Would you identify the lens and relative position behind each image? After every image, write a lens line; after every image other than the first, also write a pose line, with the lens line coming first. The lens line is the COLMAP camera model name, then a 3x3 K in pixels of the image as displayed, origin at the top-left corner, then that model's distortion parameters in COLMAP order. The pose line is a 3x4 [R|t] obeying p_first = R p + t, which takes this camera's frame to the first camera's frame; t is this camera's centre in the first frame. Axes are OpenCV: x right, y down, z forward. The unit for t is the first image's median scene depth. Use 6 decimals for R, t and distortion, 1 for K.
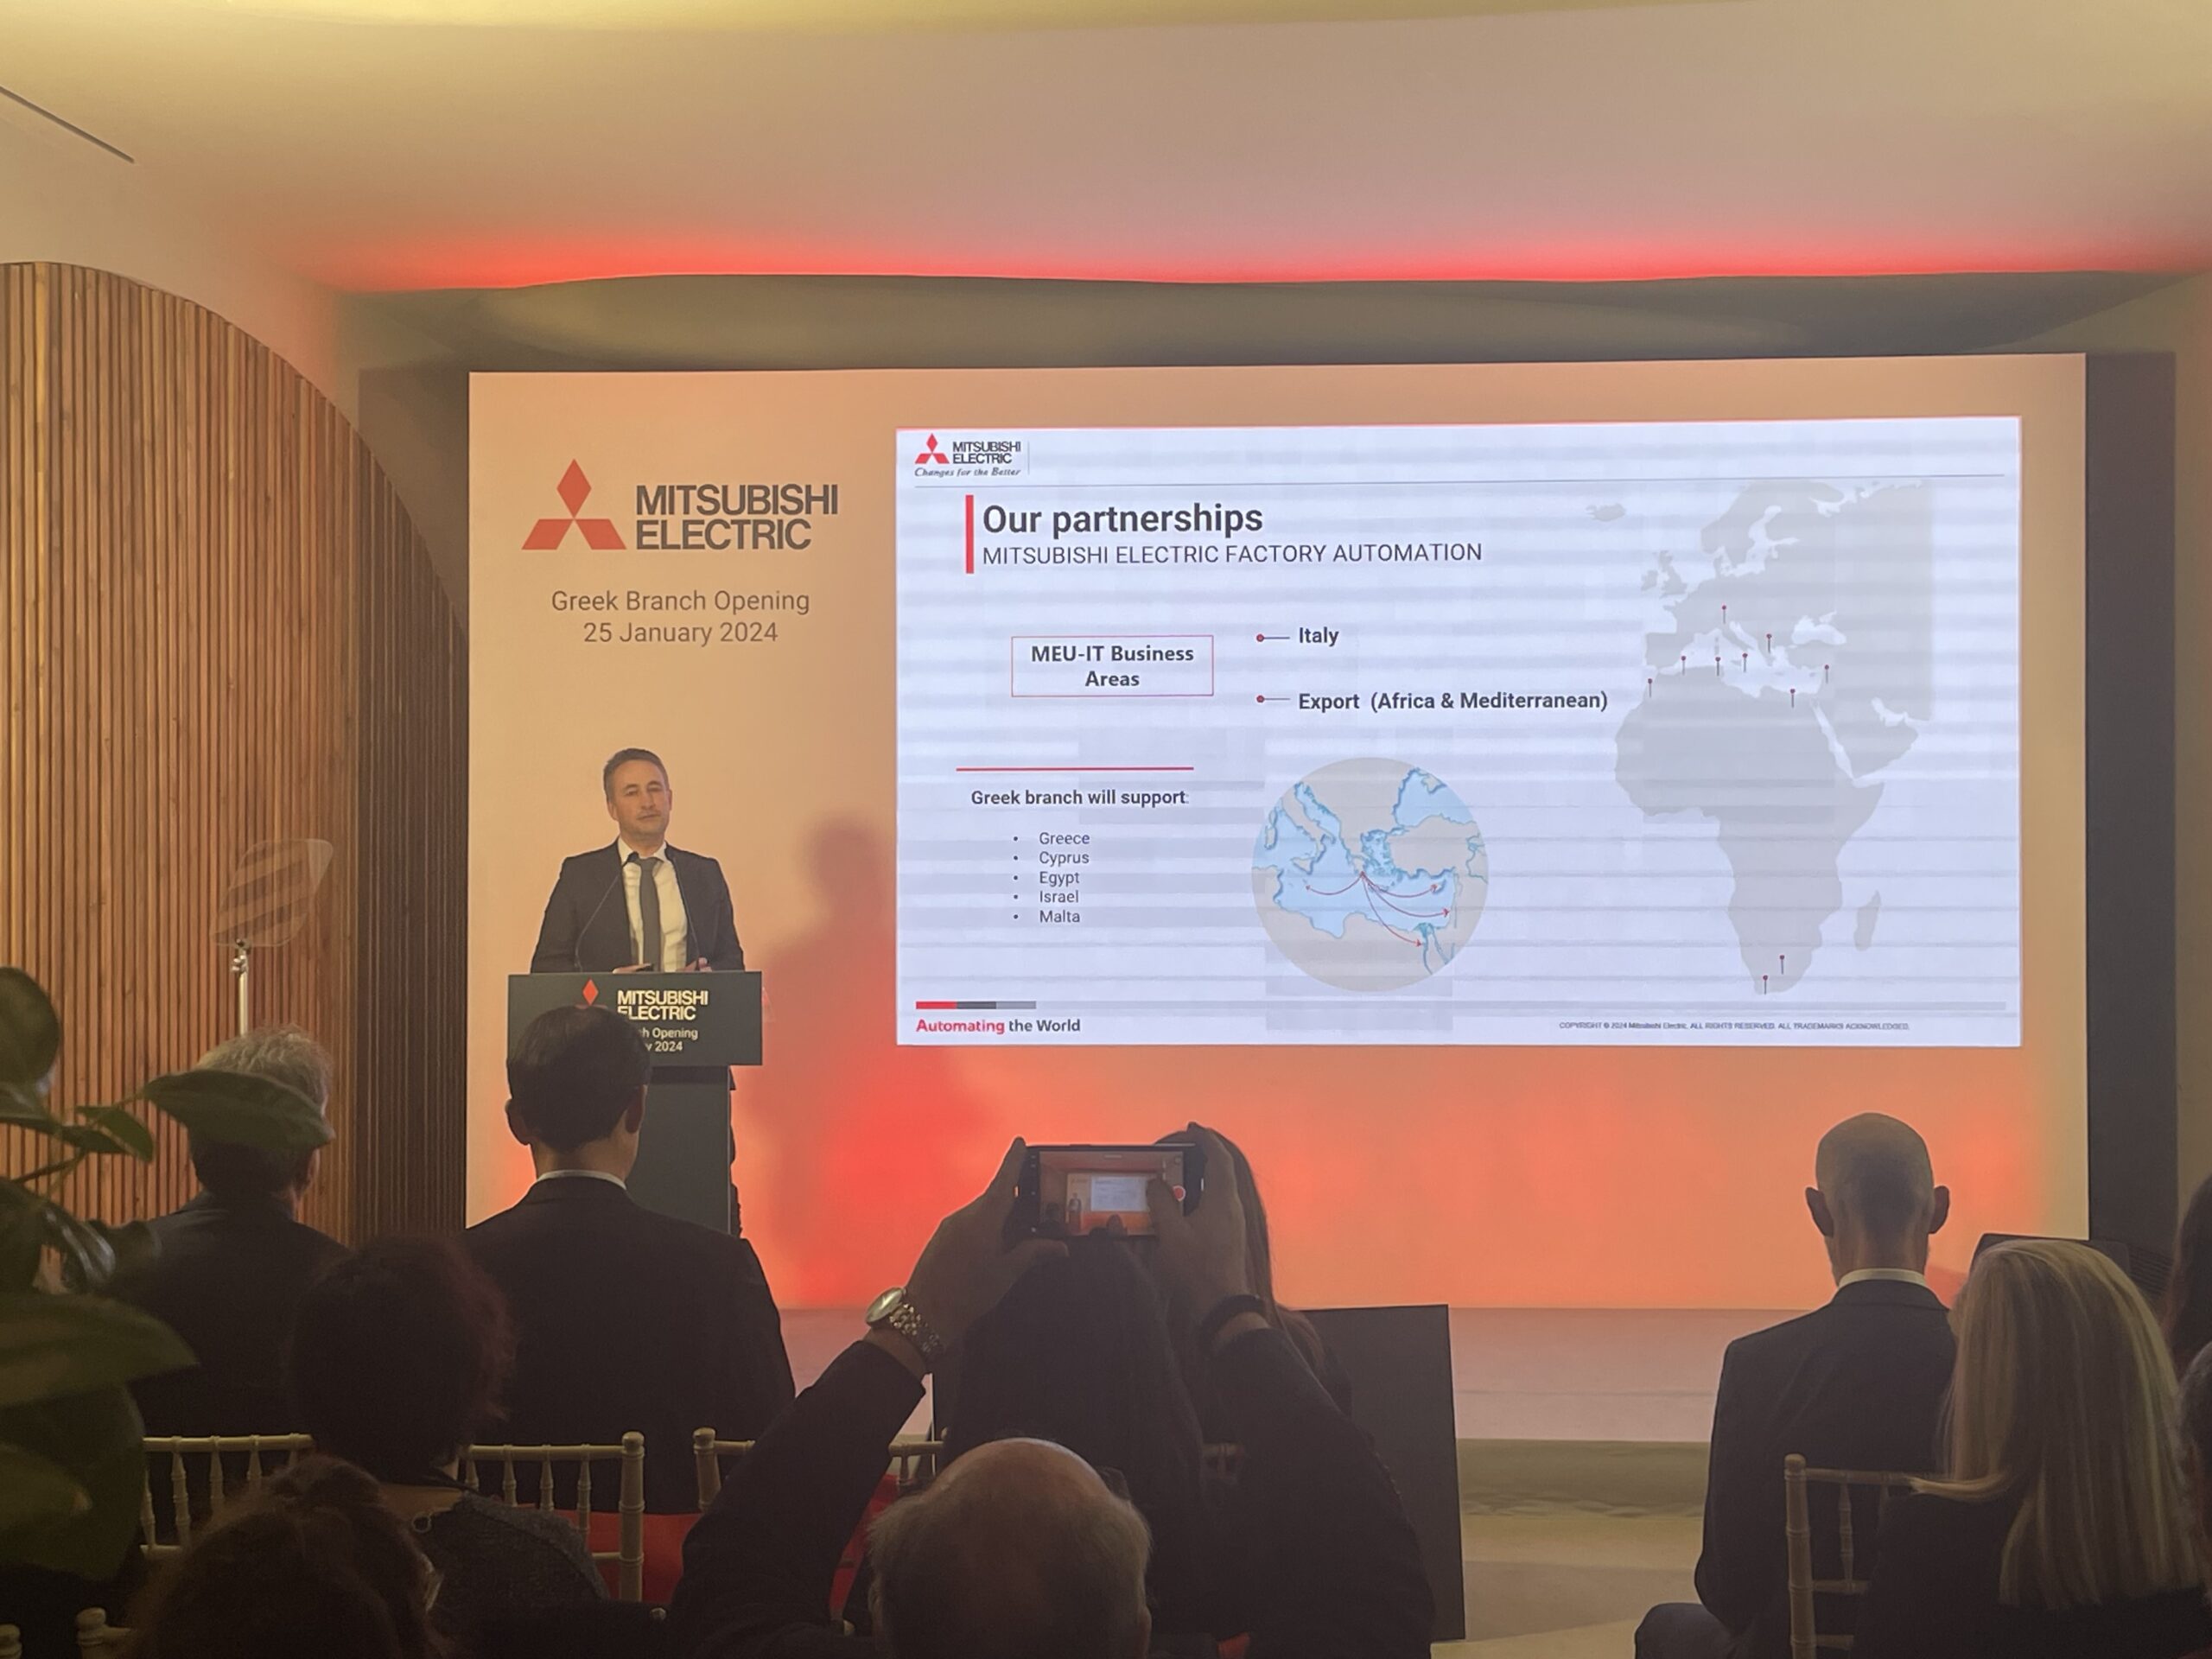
lens RADIAL K [[3099.0, 0, 1106.0], [0, 3099.0, 829.5], [0, 0, 1]] dist [0.045958, -0.064285]
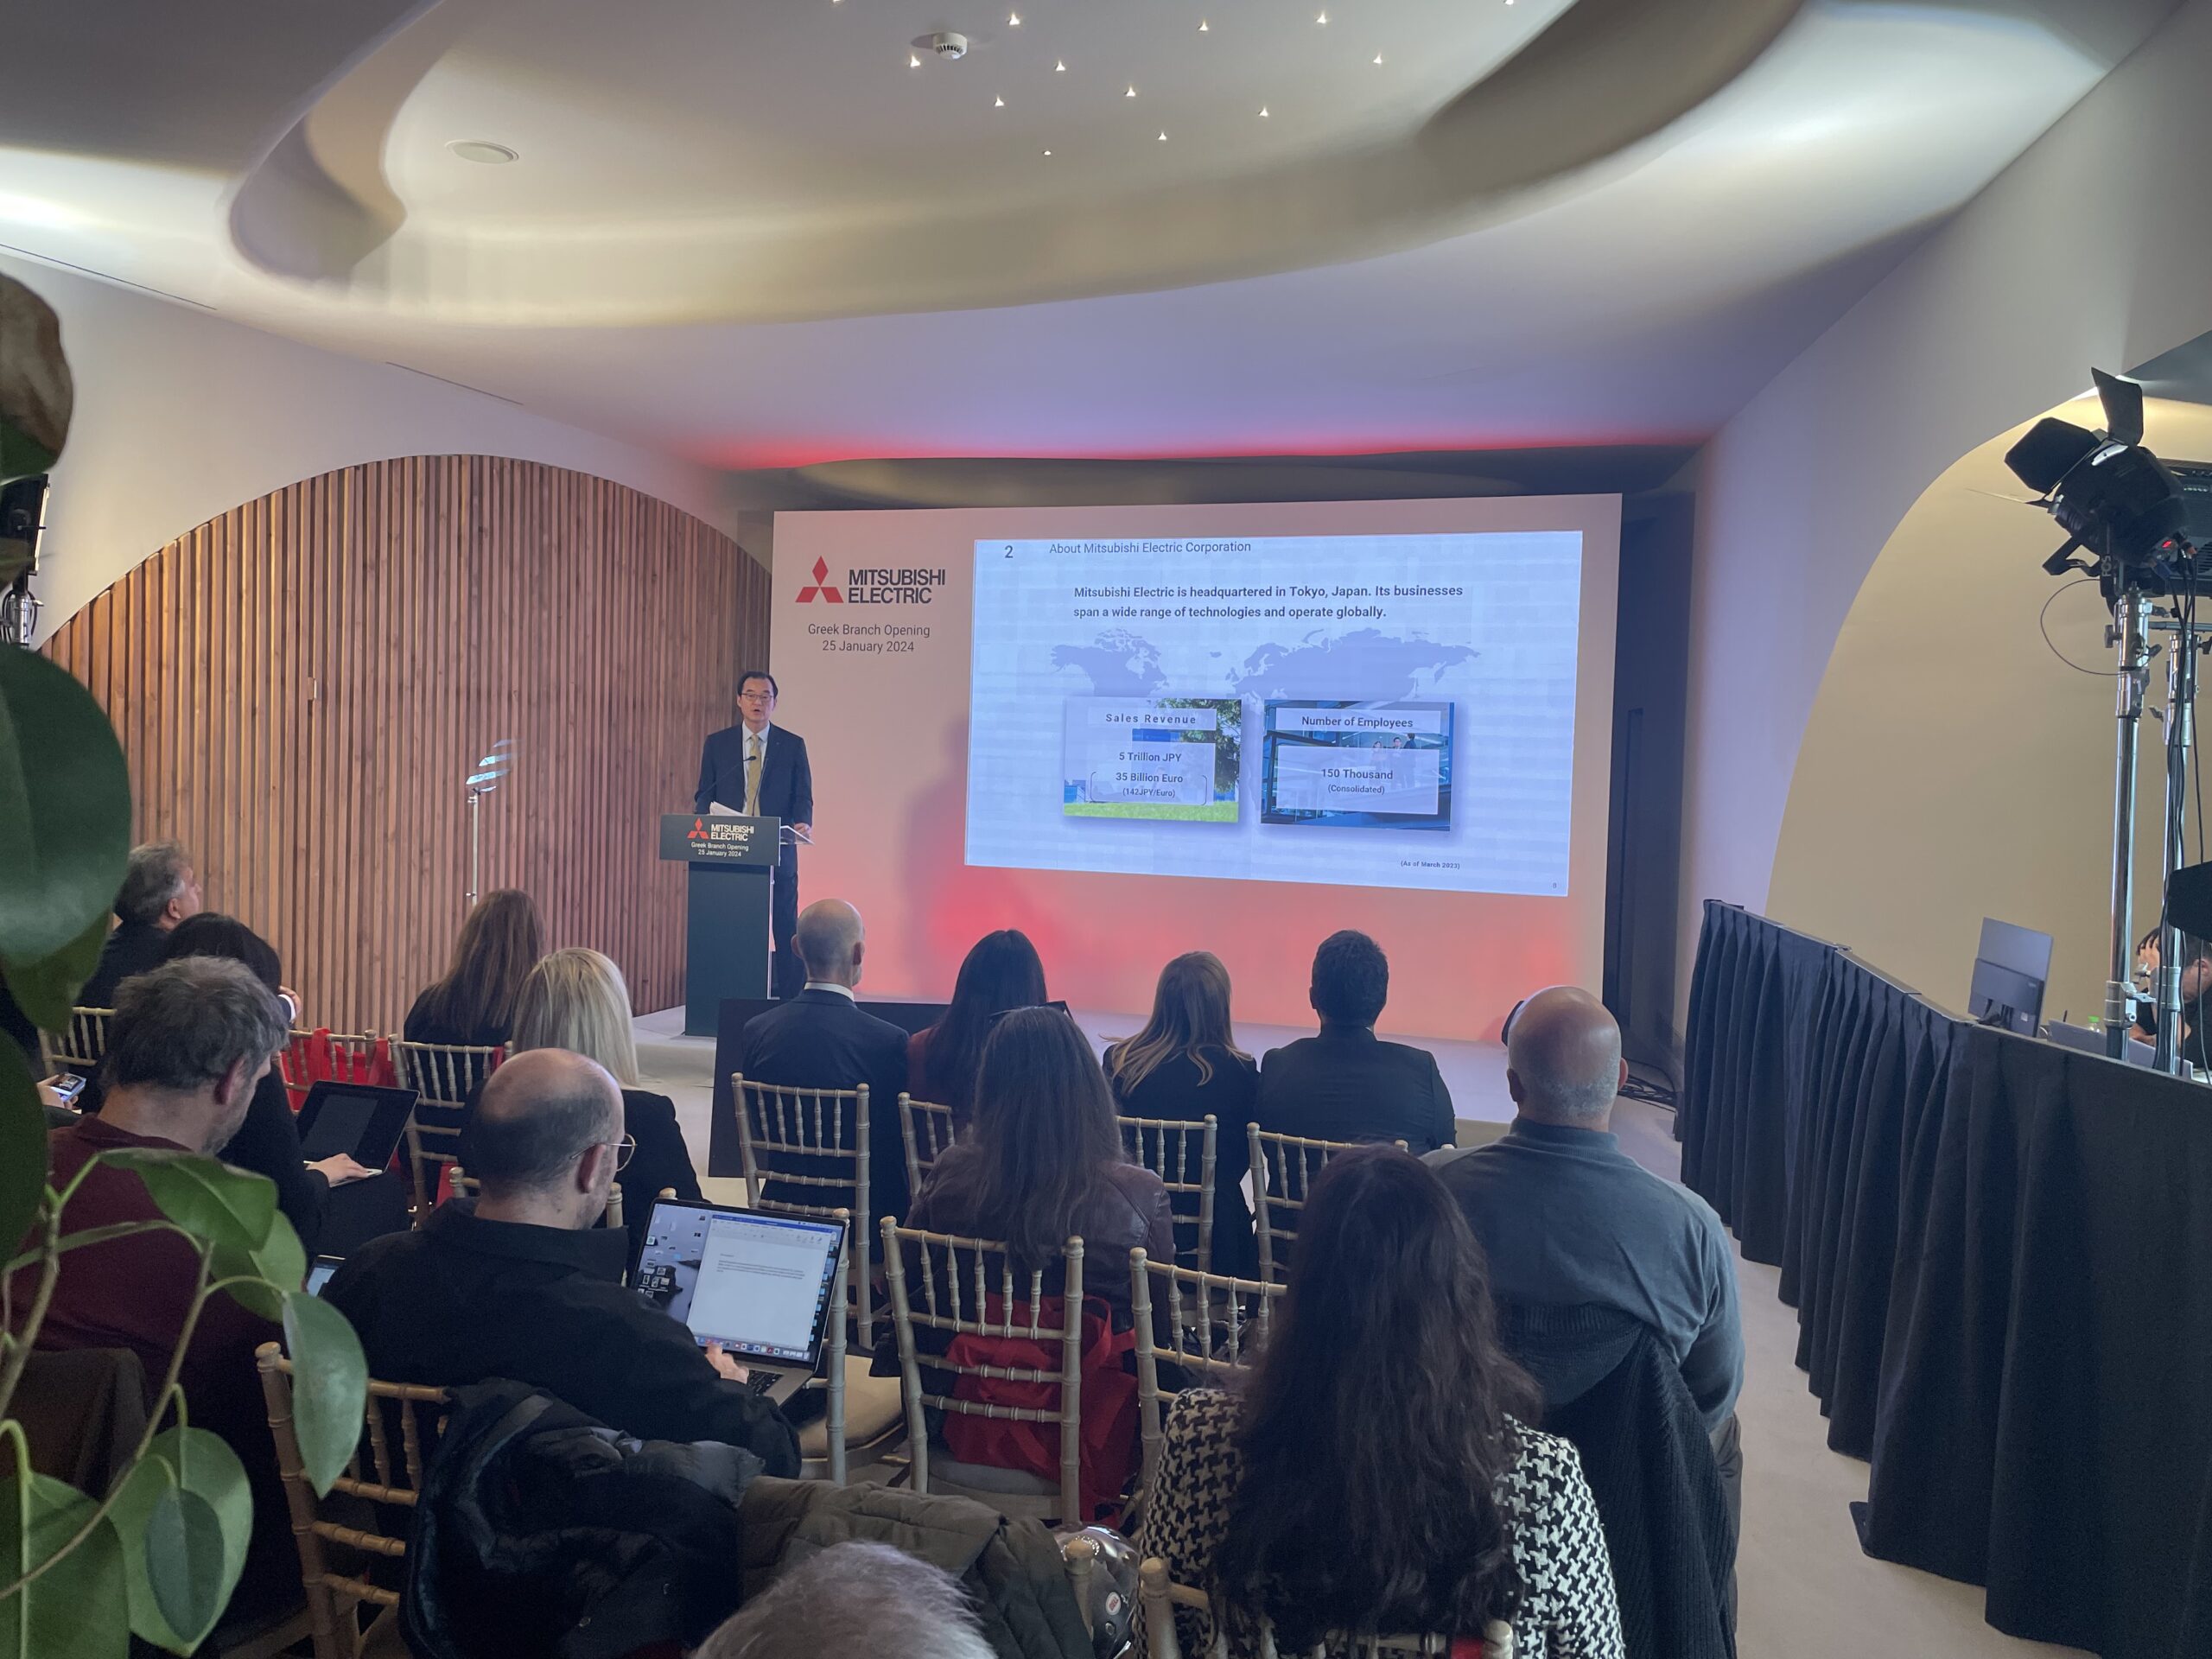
lens RADIAL K [[1649.7, 0, 1106.0], [0, 1649.7, 829.5], [0, 0, 1]] dist [0.045096, -0.055472]
pose [[0.965949, 0.043190, -0.255102, 0.273717], [-0.033672, 0.998568, 0.041560, 0.002610], [0.256532, -0.031555, 0.966021, 0.041512]]
